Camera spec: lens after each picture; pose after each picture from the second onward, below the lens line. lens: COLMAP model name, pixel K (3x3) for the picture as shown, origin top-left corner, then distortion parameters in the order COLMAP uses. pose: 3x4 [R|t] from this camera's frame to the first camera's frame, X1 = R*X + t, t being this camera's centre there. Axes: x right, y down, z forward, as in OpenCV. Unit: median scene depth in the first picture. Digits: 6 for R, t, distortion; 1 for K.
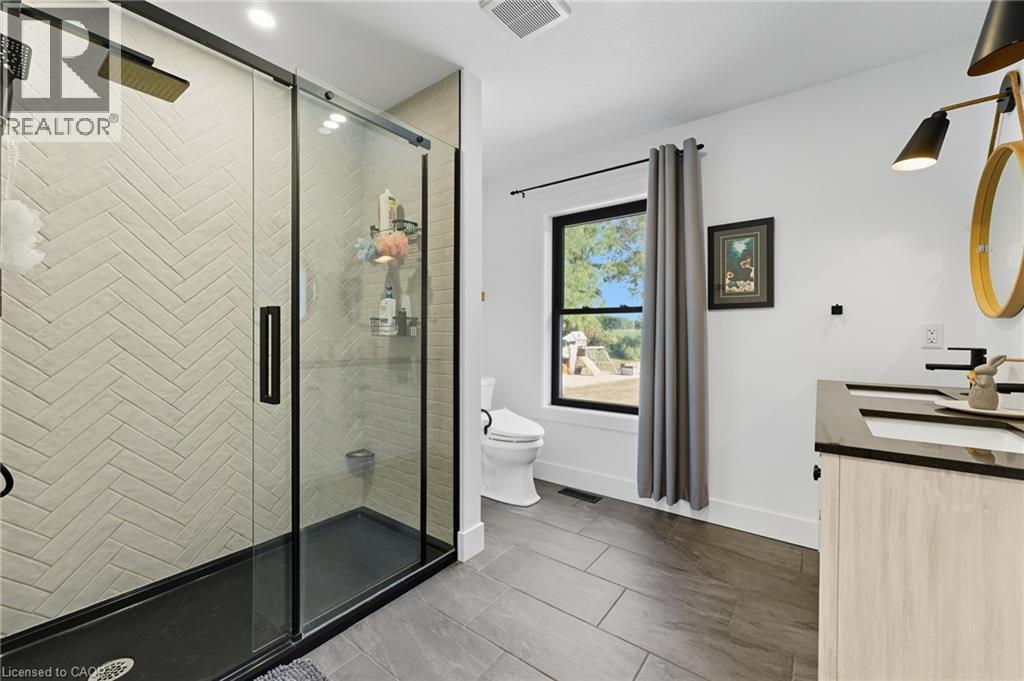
lens RADIAL K [[412.3, 0, 510.2], [0, 412.3, 338.6], [0, 0, 1]] dist [0.004079, 0.001353]
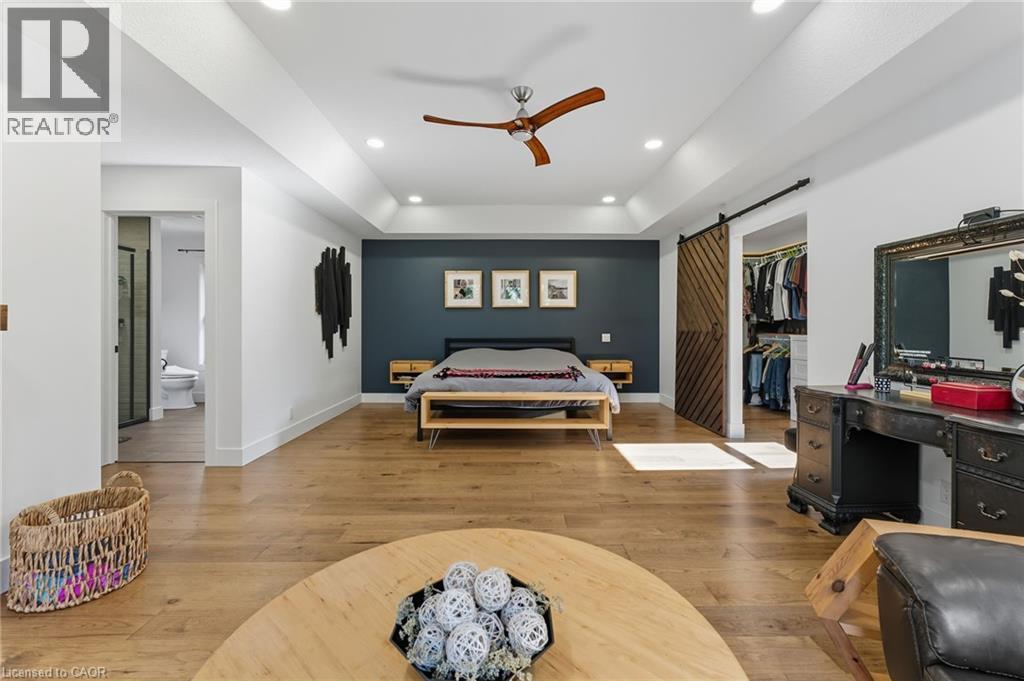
lens RADIAL K [[412.3, 0, 508.5], [0, 412.3, 335.0], [0, 0, 1]] dist [0.004079, 0.001353]
pose [[0.788853, -0.005871, 0.614554, 0.040071], [0.002233, 0.999975, 0.006687, 0.028448], [-0.614578, -0.003903, 0.788846, -1.978294]]
